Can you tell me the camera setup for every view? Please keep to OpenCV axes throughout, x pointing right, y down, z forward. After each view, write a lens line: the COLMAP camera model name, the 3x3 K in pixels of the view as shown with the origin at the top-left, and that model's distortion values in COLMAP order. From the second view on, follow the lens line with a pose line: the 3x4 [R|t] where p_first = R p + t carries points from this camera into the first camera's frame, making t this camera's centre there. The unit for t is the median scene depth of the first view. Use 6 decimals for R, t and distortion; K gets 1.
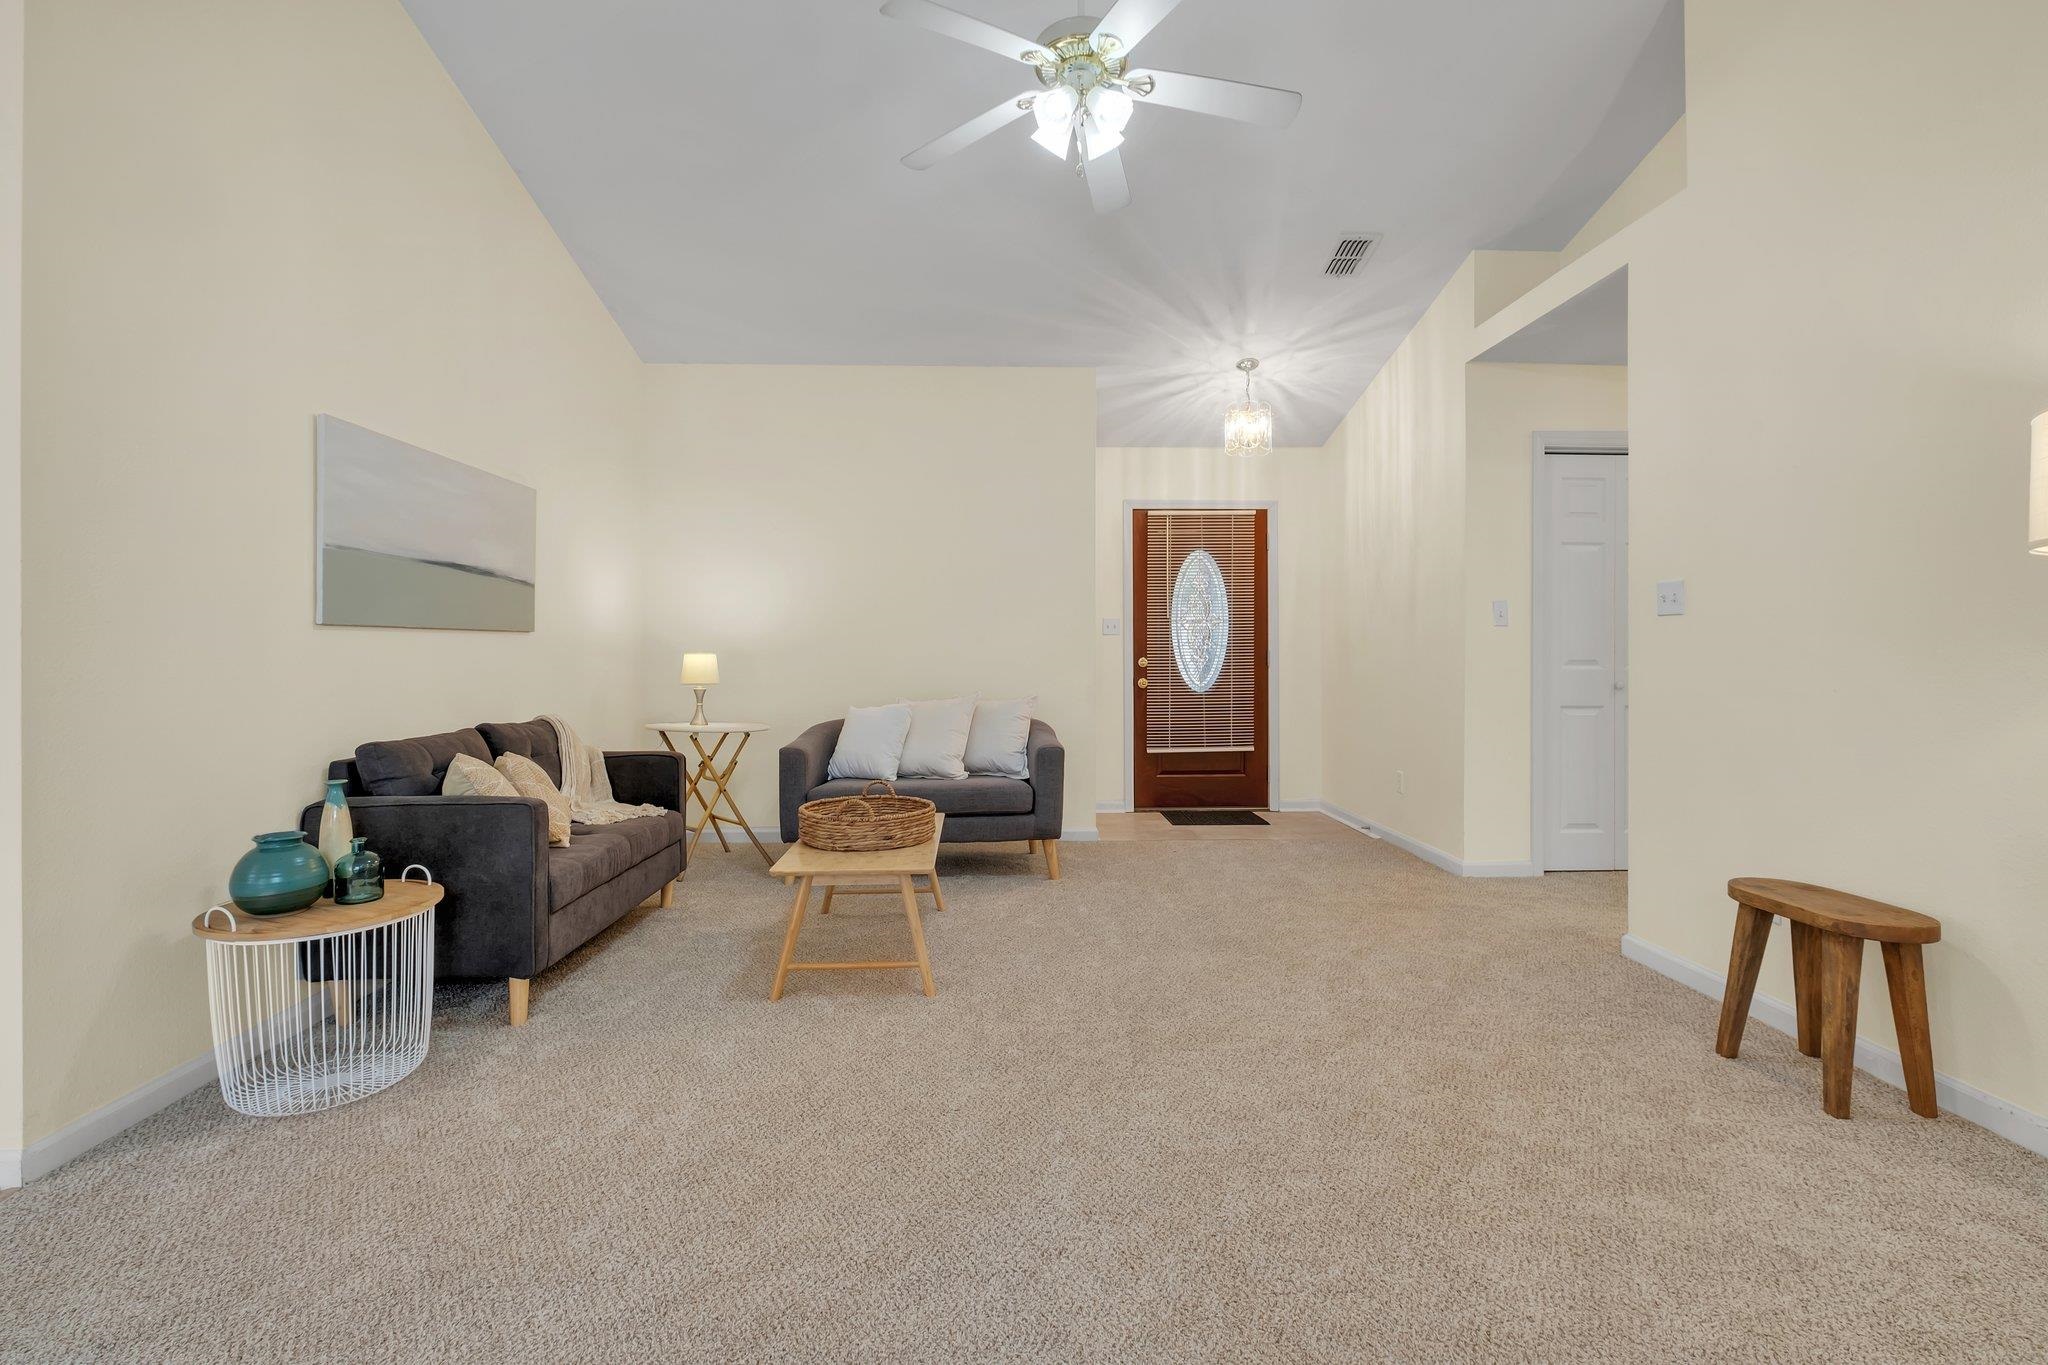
lens RADIAL K [[909.1, 0, 1030.3], [0, 909.1, 658.6], [0, 0, 1]] dist [-0.005636, 0.002552]
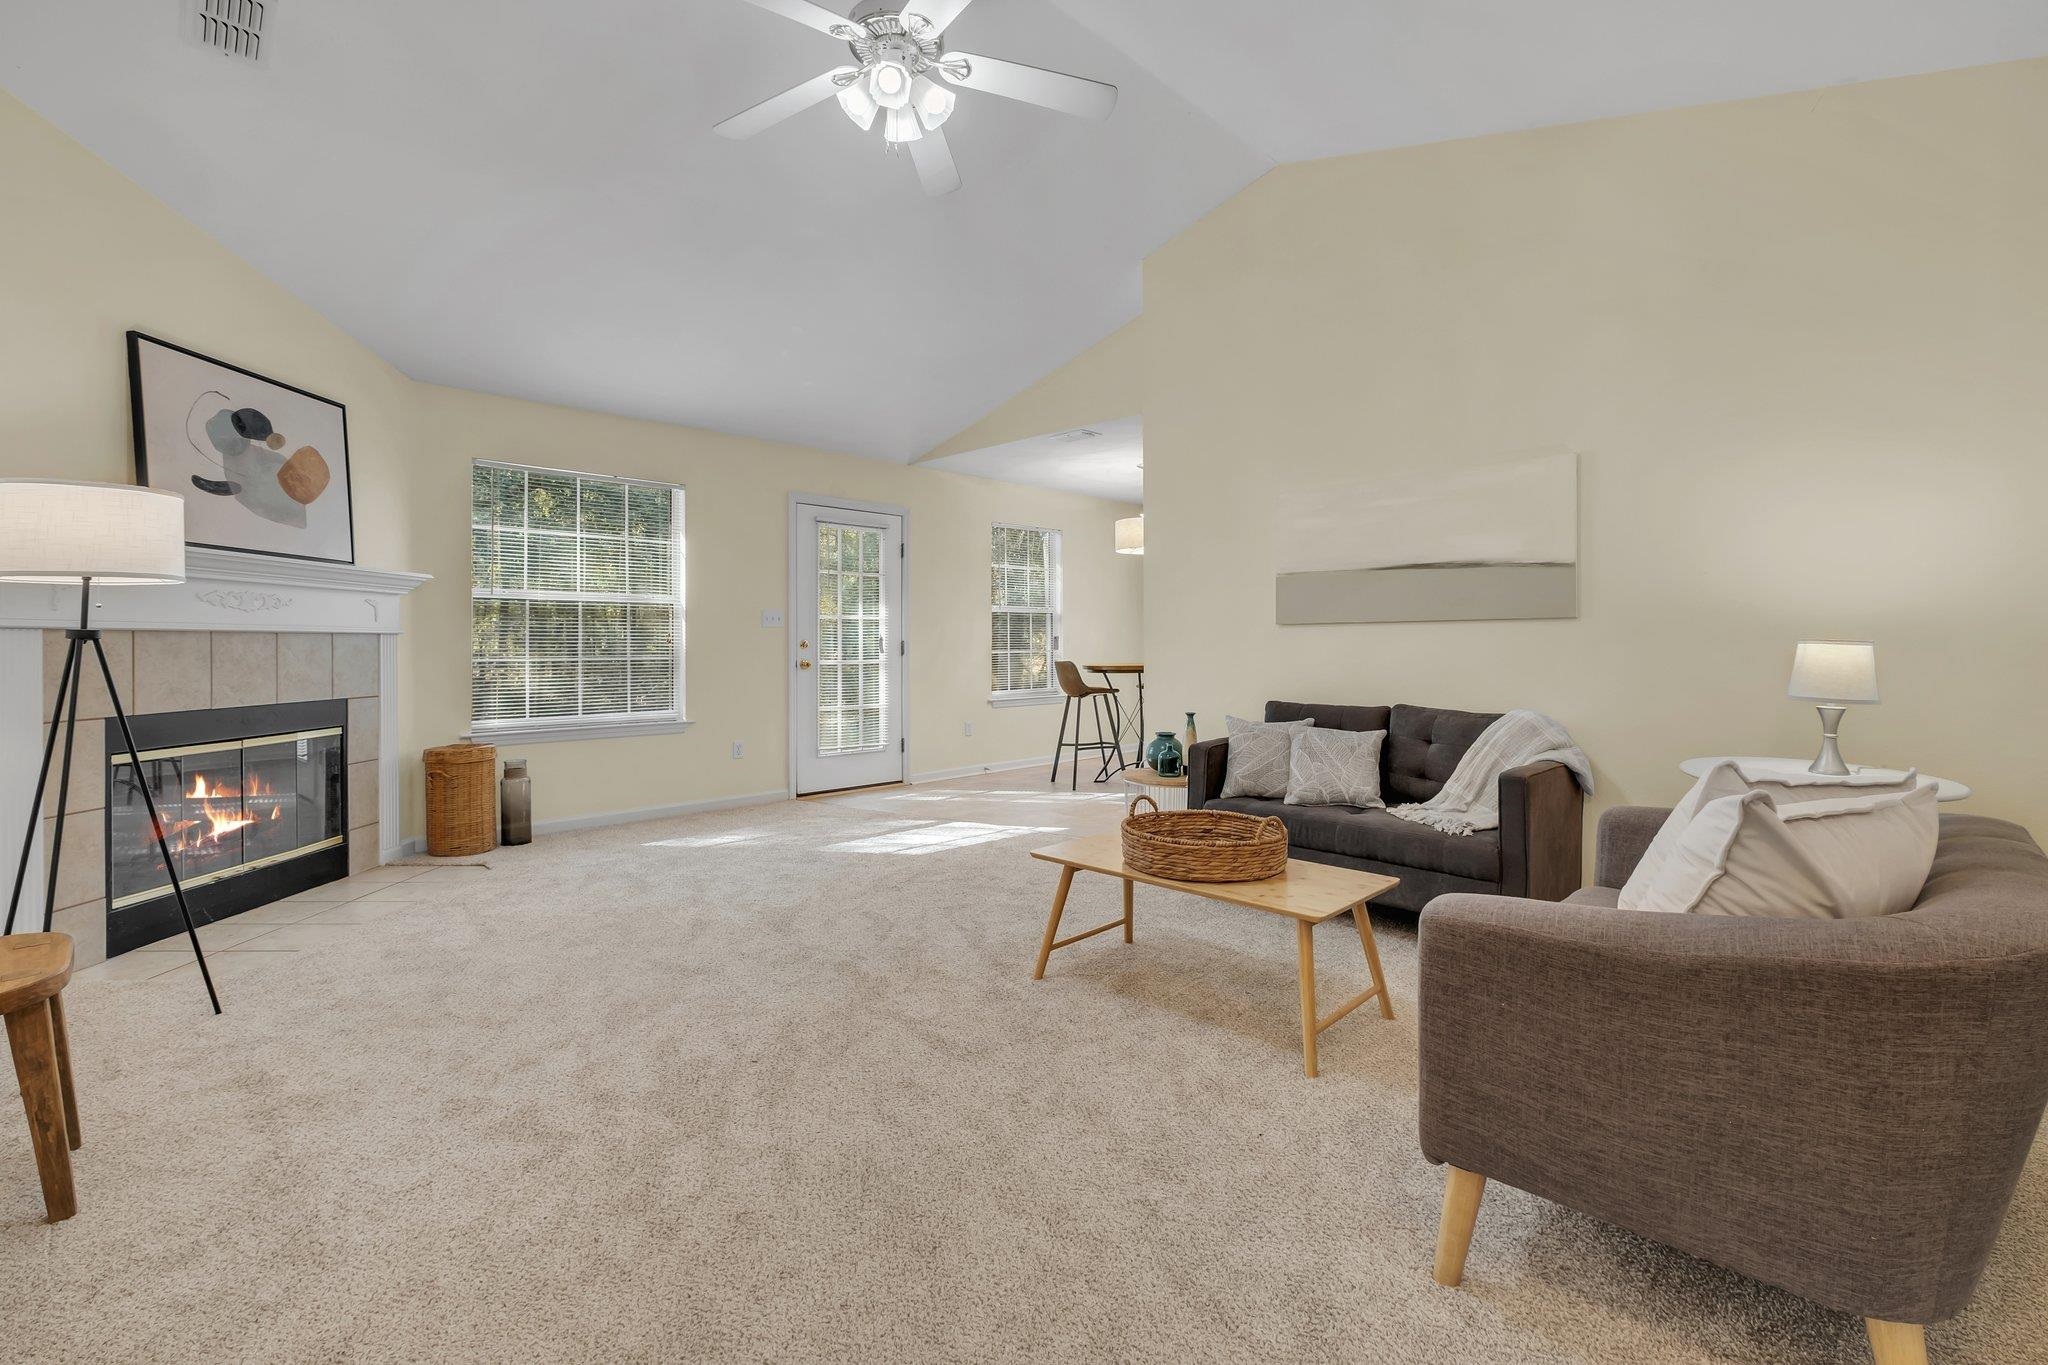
lens RADIAL K [[895.8, 0, 1025.4], [0, 895.8, 658.8], [0, 0, 1]] dist [-0.011412, -0.000052]
pose [[-0.724458, 0.014686, -0.689163, 0.419258], [-0.001721, 0.999731, 0.023113, -0.008958], [0.689317, 0.017930, -0.724238, 1.235294]]
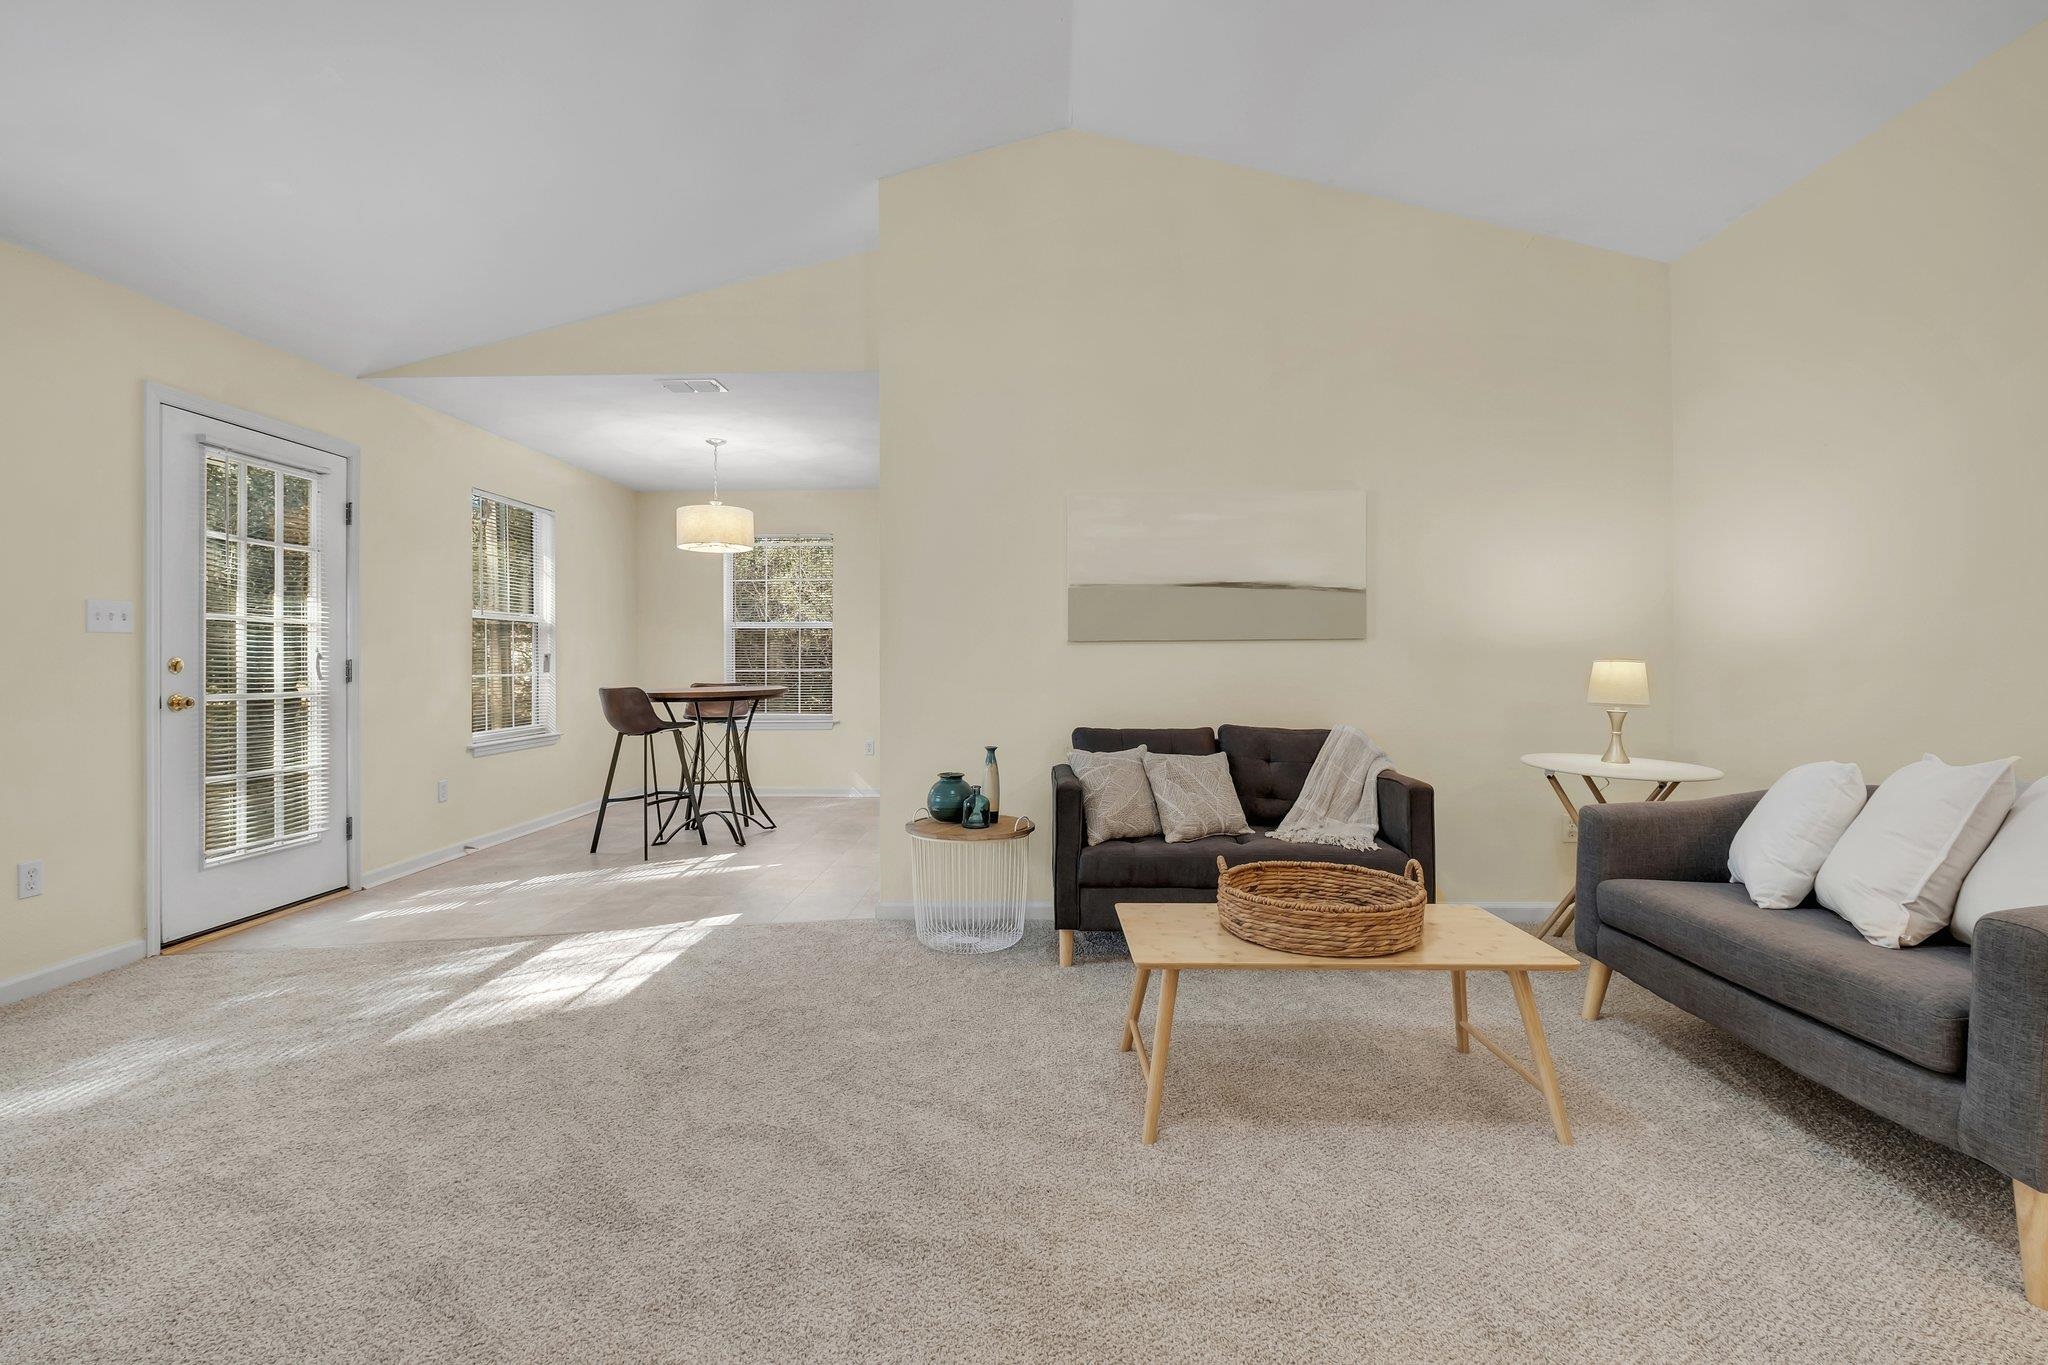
lens RADIAL K [[909.1, 0, 1024.2], [0, 909.1, 667.4], [0, 0, 1]] dist [-0.005636, 0.002552]
pose [[-0.059874, 0.007490, -0.998178, 0.431672], [-0.003933, 0.999962, 0.007739, -0.005421], [0.998198, 0.004389, -0.059842, 0.683102]]
